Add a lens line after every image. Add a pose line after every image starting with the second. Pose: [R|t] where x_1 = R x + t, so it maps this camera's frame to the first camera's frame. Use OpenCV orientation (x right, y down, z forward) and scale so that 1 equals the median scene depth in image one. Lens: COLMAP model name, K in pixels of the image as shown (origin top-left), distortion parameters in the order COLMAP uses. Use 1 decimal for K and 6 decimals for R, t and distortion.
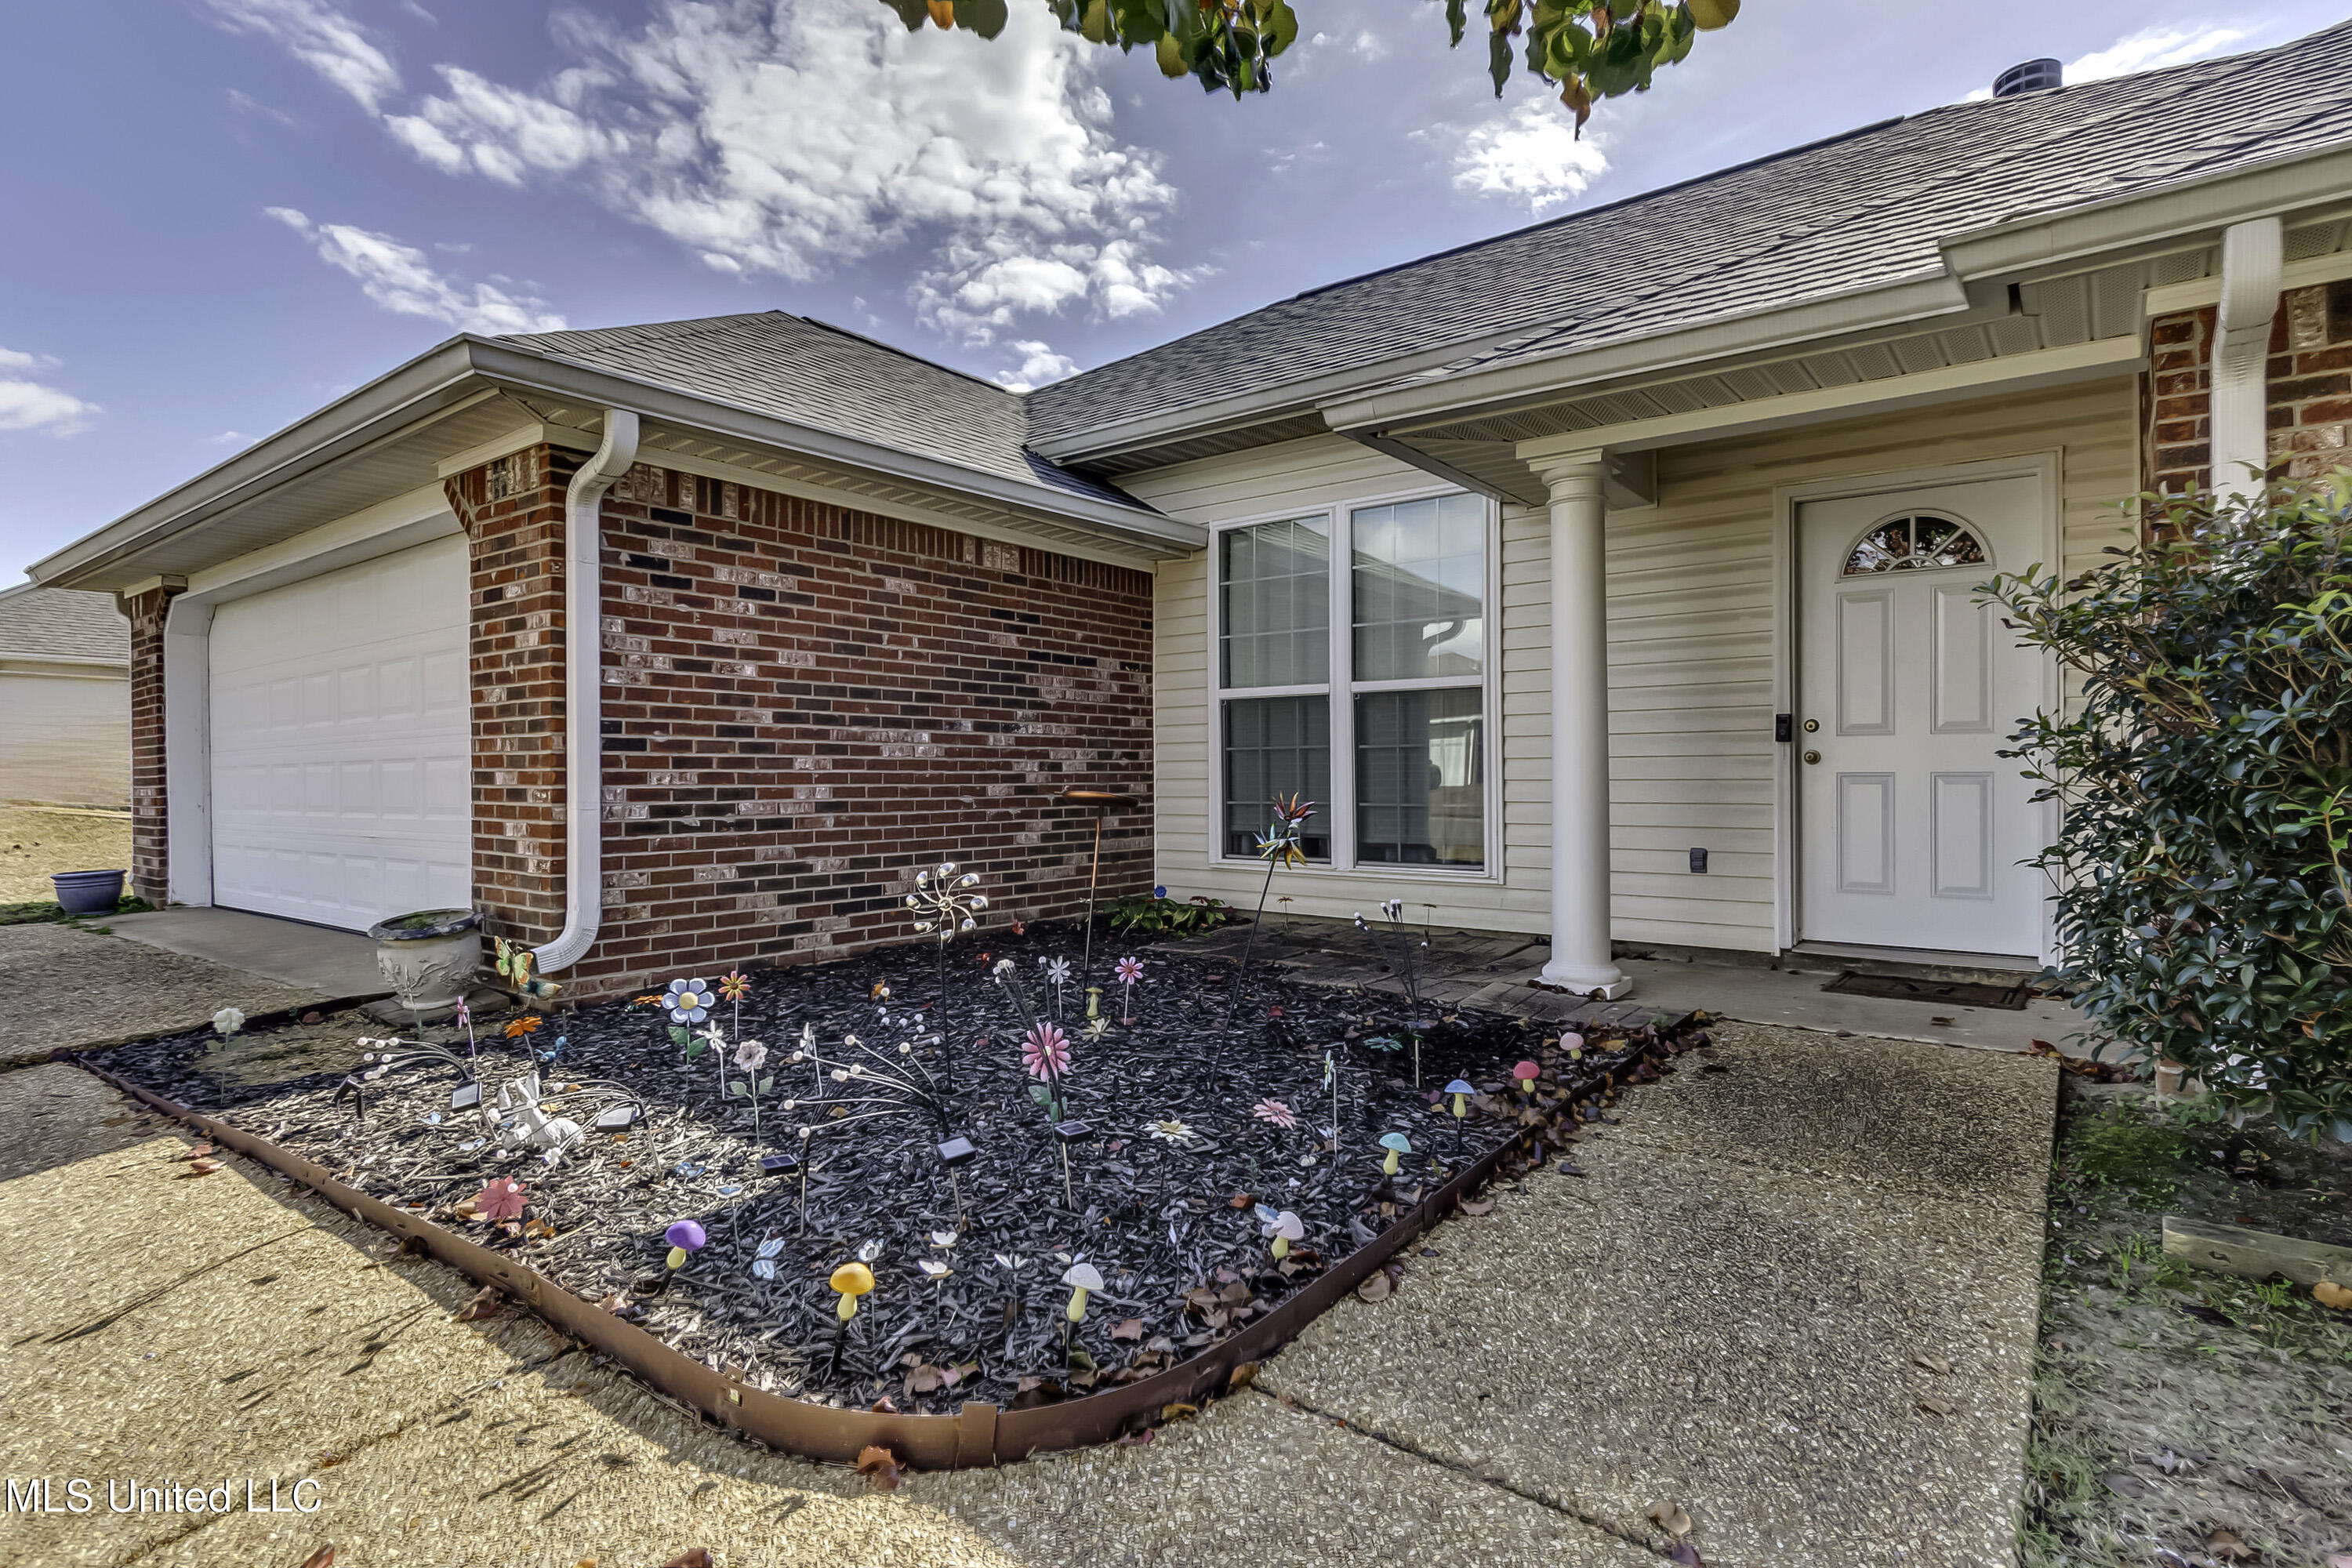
lens RADIAL K [[1163.7, 0, 1155.9], [0, 1163.7, 775.9], [0, 0, 1]] dist [-0.002449, 0.002036]
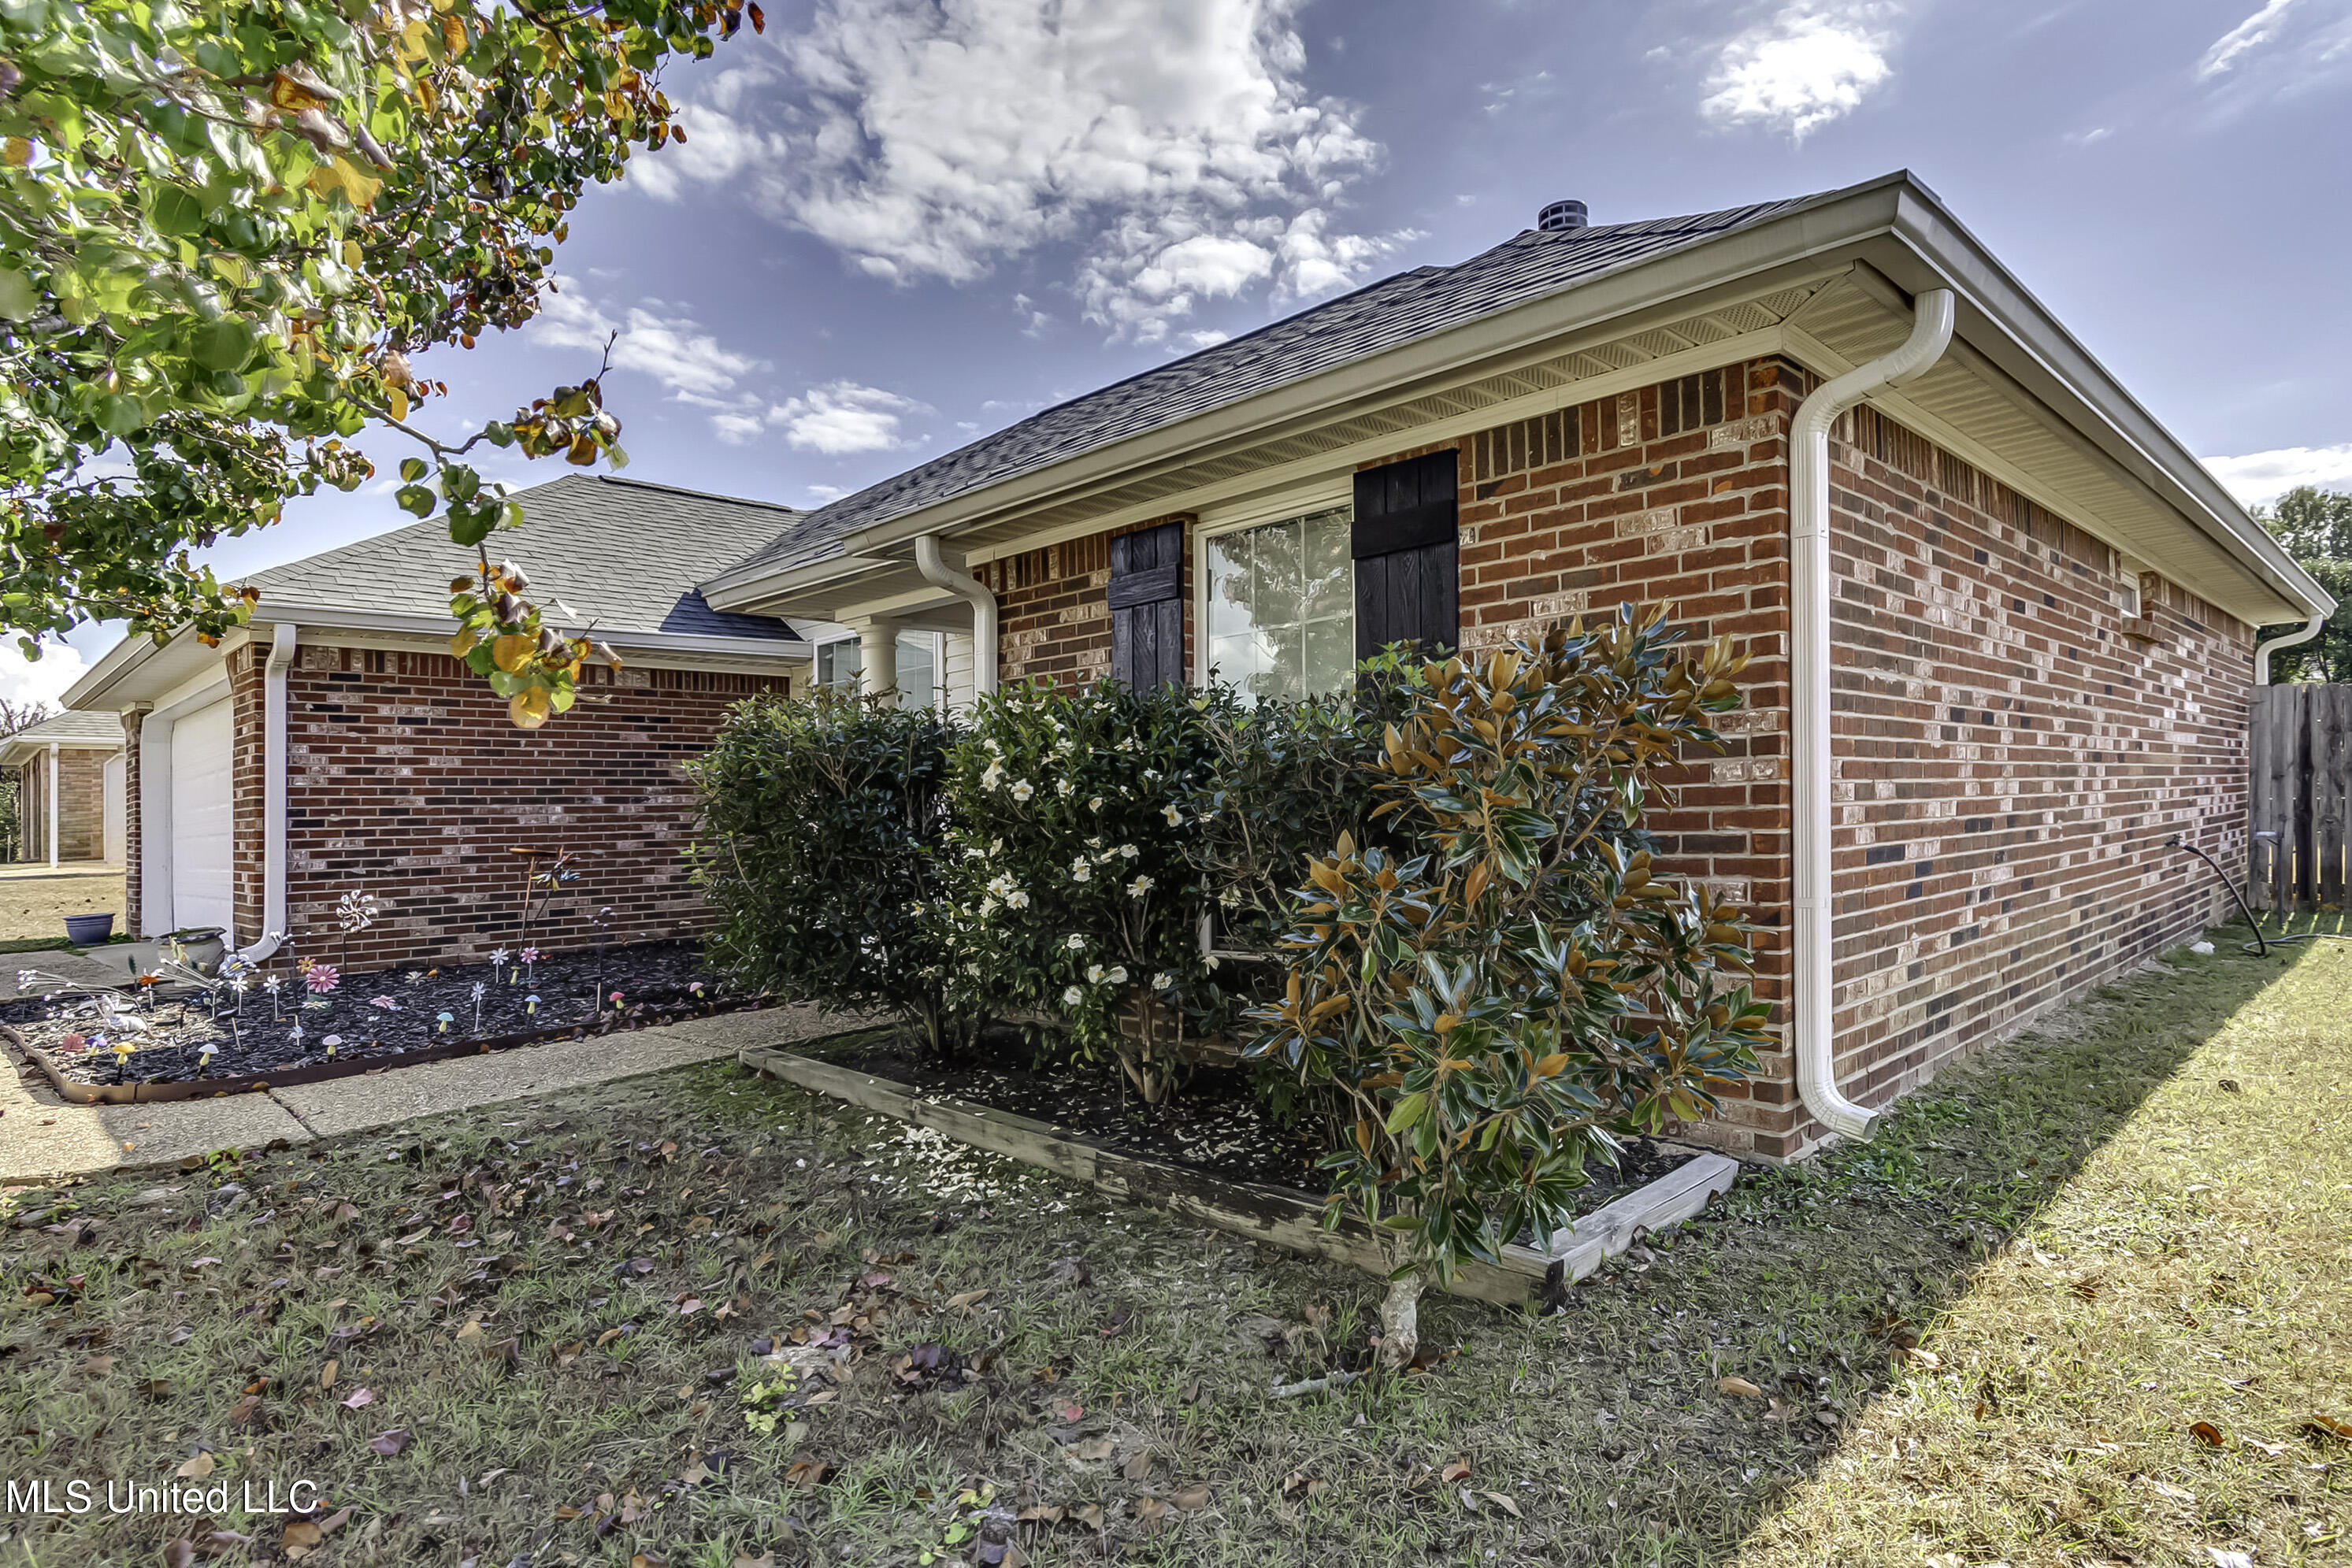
lens RADIAL K [[1315.3, 0, 1195.7], [0, 1315.3, 796.0], [0, 0, 1]] dist [0.002819, -0.001992]
pose [[0.991458, -0.023938, -0.128213, 0.911434], [0.022261, 0.999647, -0.014500, -0.010419], [0.128515, 0.011522, 0.991641, -0.591229]]
